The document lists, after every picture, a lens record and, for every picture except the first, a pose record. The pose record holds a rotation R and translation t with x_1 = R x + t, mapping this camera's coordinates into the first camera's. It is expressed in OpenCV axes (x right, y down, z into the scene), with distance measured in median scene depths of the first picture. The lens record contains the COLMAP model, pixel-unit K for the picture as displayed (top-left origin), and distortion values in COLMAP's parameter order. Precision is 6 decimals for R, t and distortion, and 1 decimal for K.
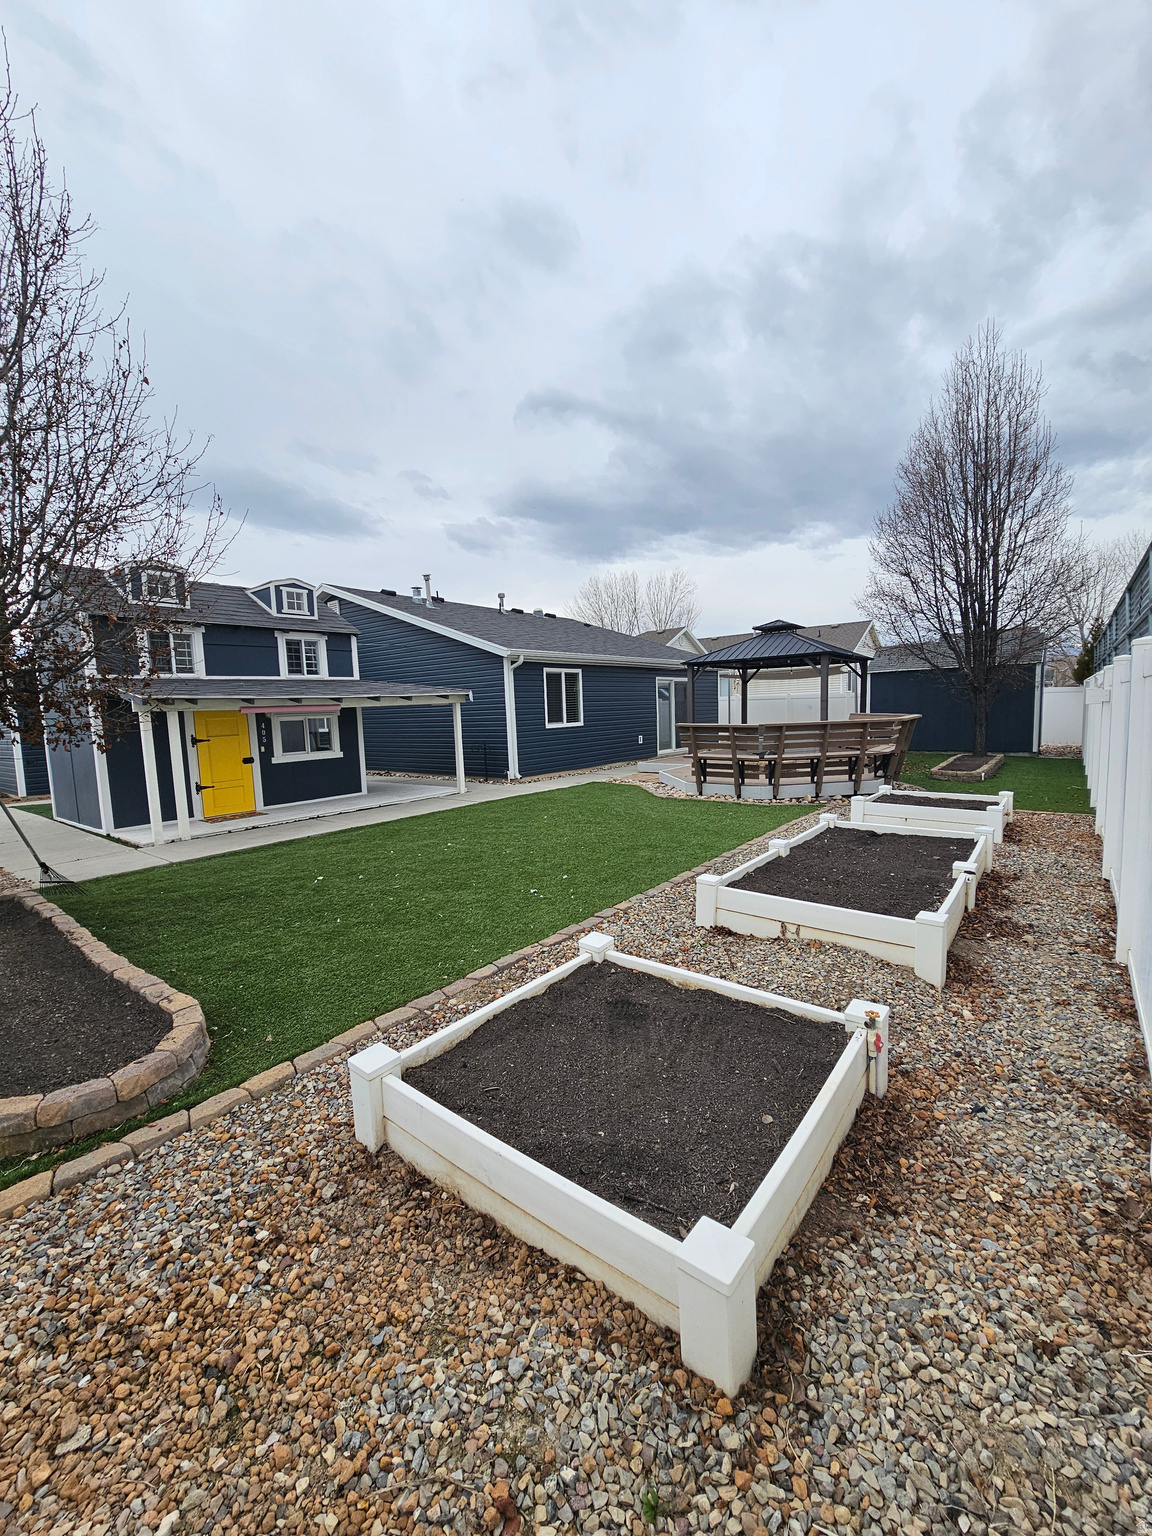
lens RADIAL K [[626.9, 0, 575.3], [0, 626.9, 769.4], [0, 0, 1]] dist [-0.000084, -0.000089]
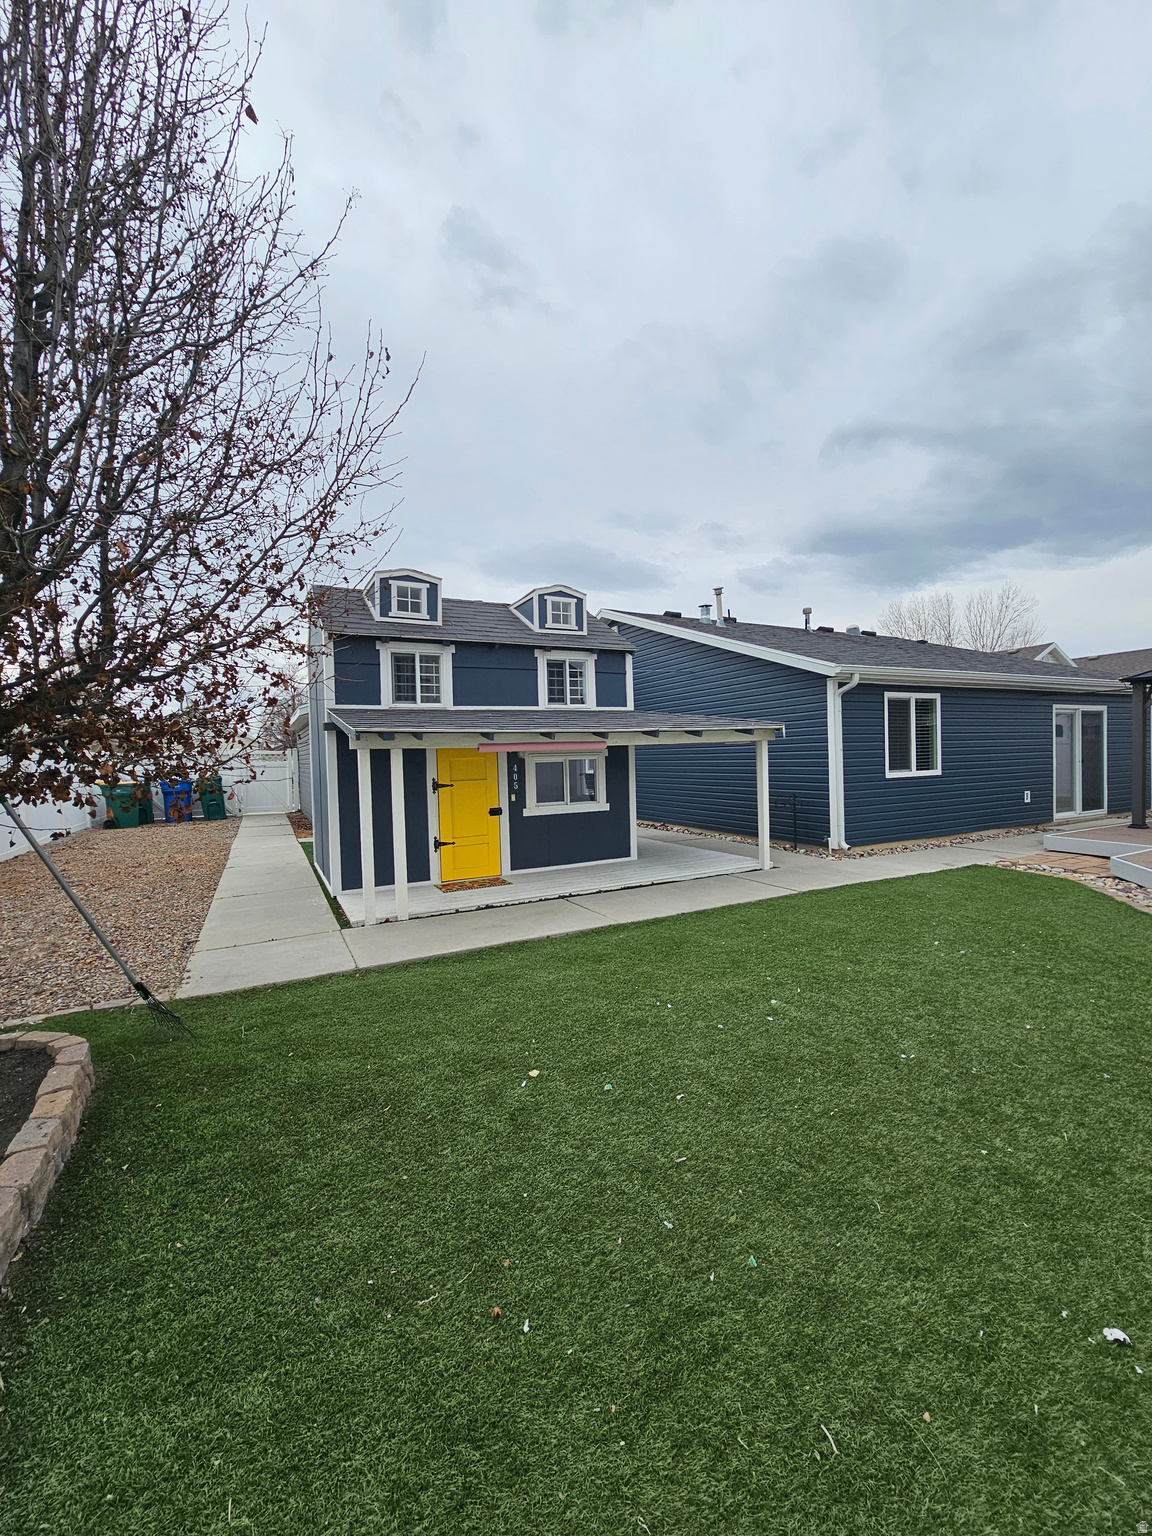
lens RADIAL K [[626.9, 0, 575.3], [0, 626.9, 769.4], [0, 0, 1]] dist [-0.000084, -0.000089]
pose [[0.908541, 0.021335, -0.417252, -0.088511], [-0.048112, 0.997394, -0.053761, -0.026313], [0.415017, 0.068919, 0.907199, 0.281653]]
